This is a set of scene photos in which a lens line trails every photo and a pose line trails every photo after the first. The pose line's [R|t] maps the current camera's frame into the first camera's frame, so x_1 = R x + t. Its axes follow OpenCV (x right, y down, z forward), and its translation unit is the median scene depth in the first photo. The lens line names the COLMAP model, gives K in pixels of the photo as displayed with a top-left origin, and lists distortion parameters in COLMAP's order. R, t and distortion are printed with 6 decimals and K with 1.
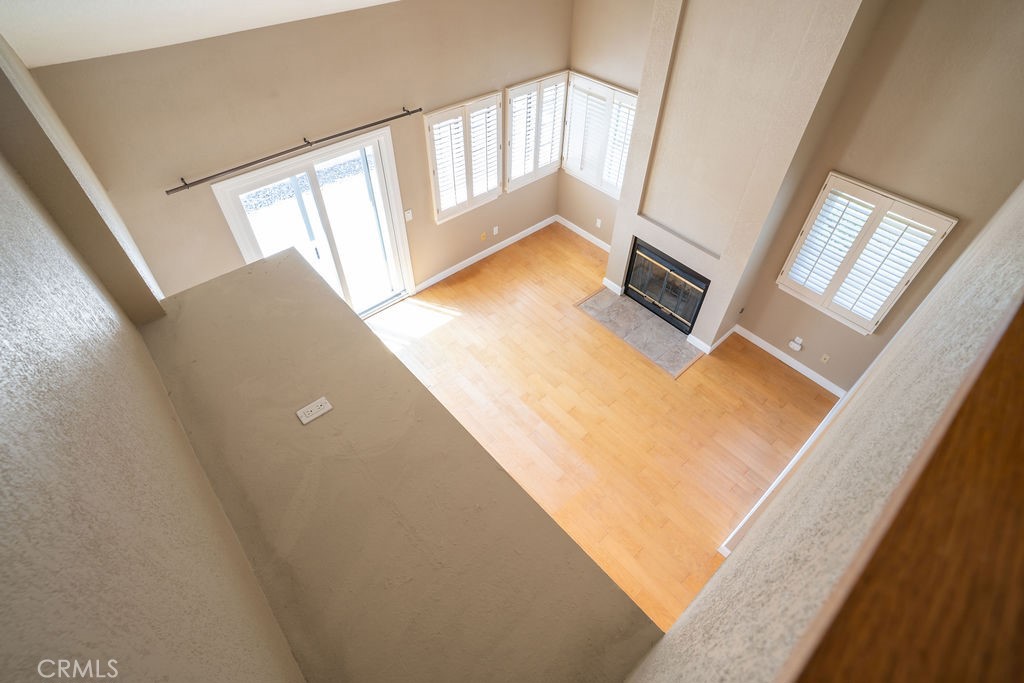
lens RADIAL K [[501.6, 0, 507.3], [0, 501.6, 345.3], [0, 0, 1]] dist [-0.035500, 0.000534]
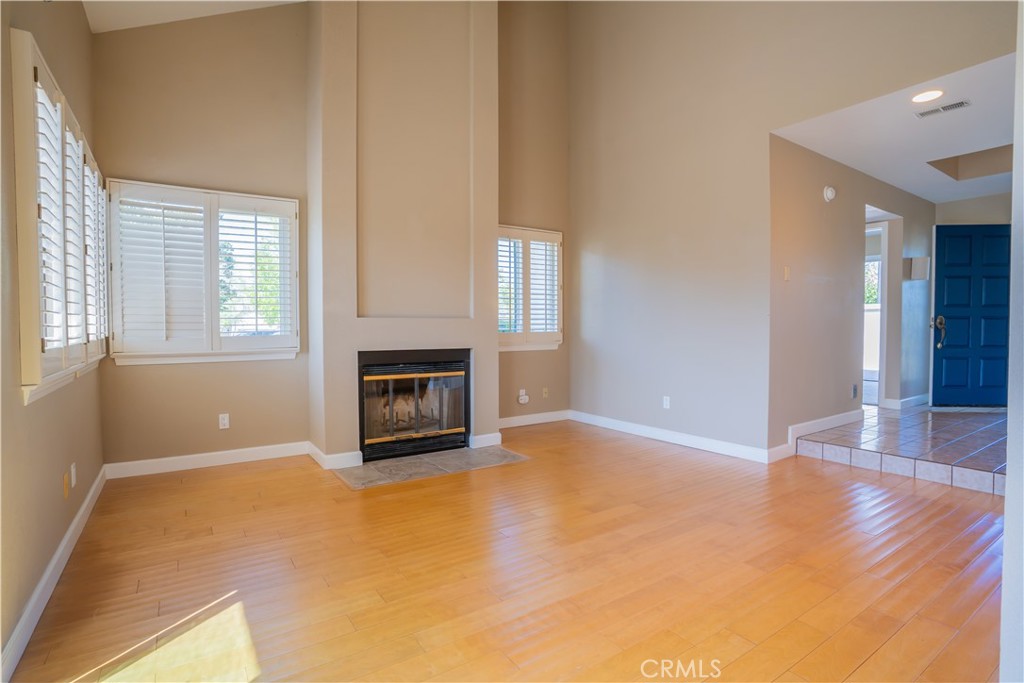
lens RADIAL K [[497.5, 0, 509.2], [0, 497.5, 338.2], [0, 0, 1]] dist [-0.001820, -0.000226]
pose [[0.140164, -0.040012, 0.989319, -0.377577], [0.729998, 0.679215, -0.075954, -0.023543], [-0.668922, 0.732848, 0.124410, 0.692655]]
